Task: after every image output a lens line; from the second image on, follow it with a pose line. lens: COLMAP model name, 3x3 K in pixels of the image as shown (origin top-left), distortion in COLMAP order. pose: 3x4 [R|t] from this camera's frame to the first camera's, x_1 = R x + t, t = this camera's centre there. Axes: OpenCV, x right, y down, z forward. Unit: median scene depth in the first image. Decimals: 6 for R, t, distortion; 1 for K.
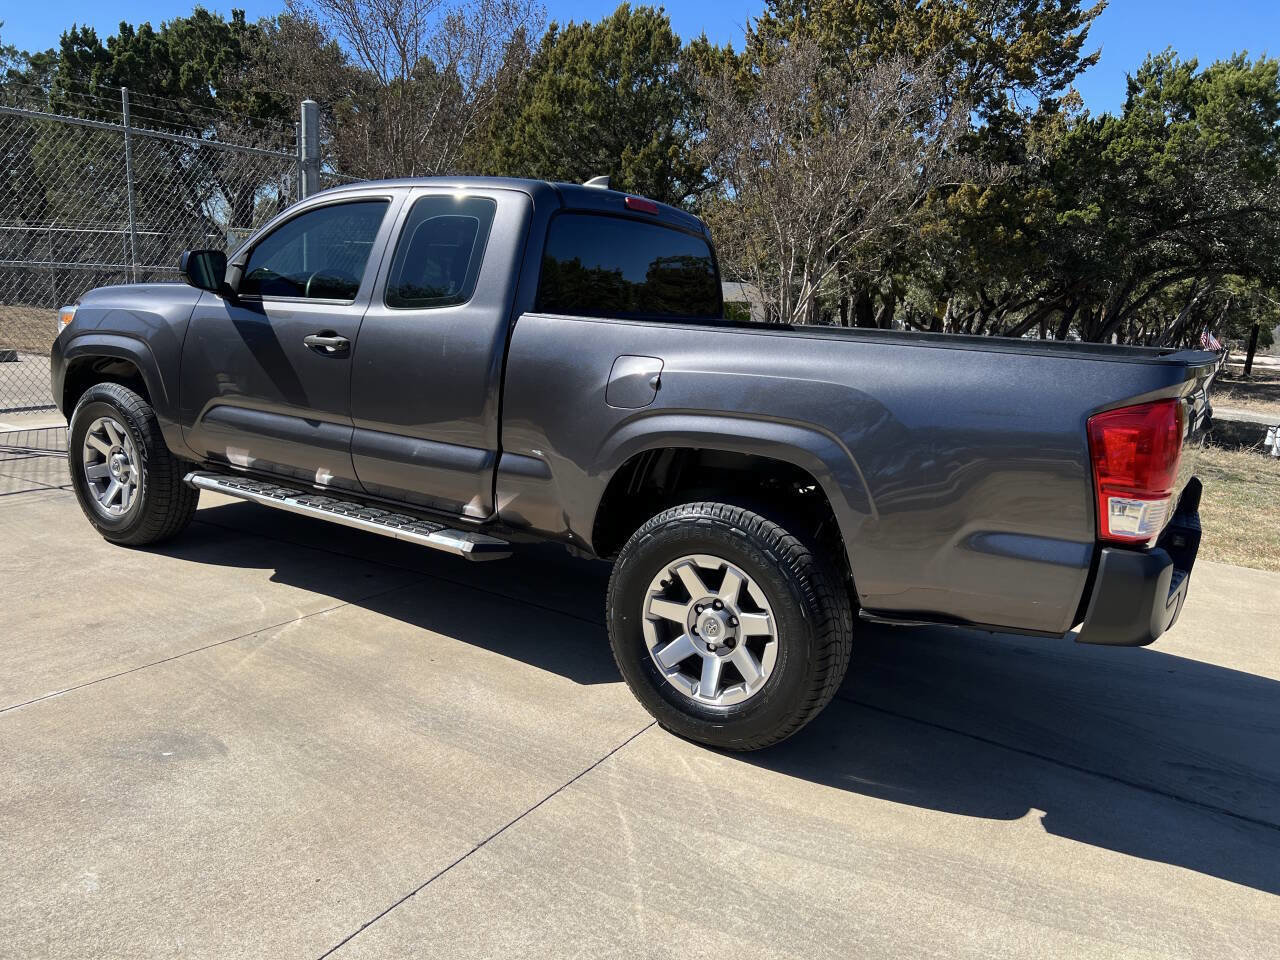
lens RADIAL K [[968.0, 0, 633.7], [0, 968.0, 479.3], [0, 0, 1]] dist [0.048069, -0.051229]
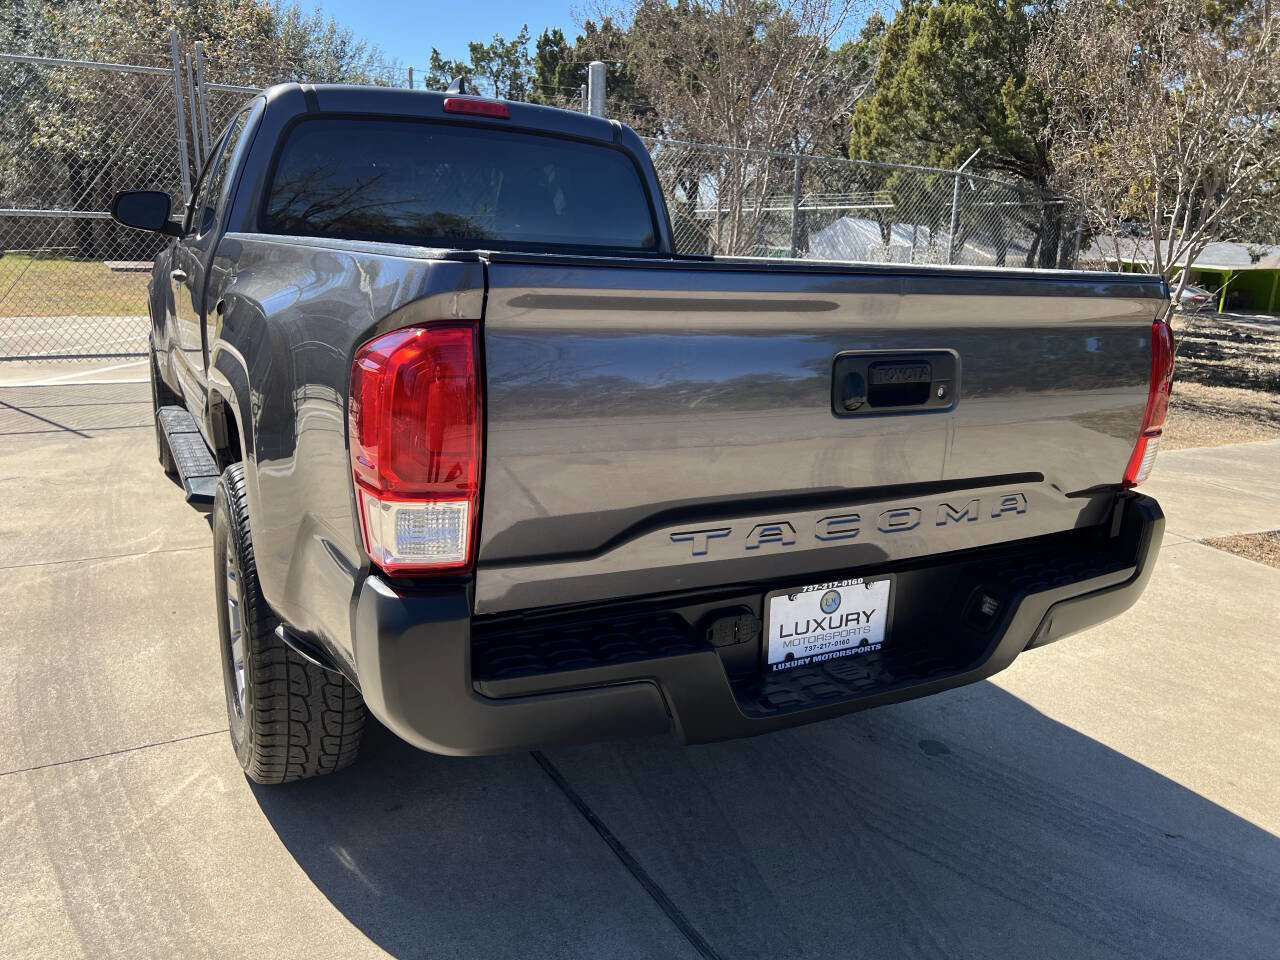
lens RADIAL K [[968.0, 0, 638.2], [0, 968.0, 478.6], [0, 0, 1]] dist [0.048069, -0.051229]
pose [[0.871794, 0.089850, -0.481562, 0.530006], [-0.079381, 0.995954, 0.042117, -0.015016], [0.483398, 0.001509, 0.875399, 0.331620]]
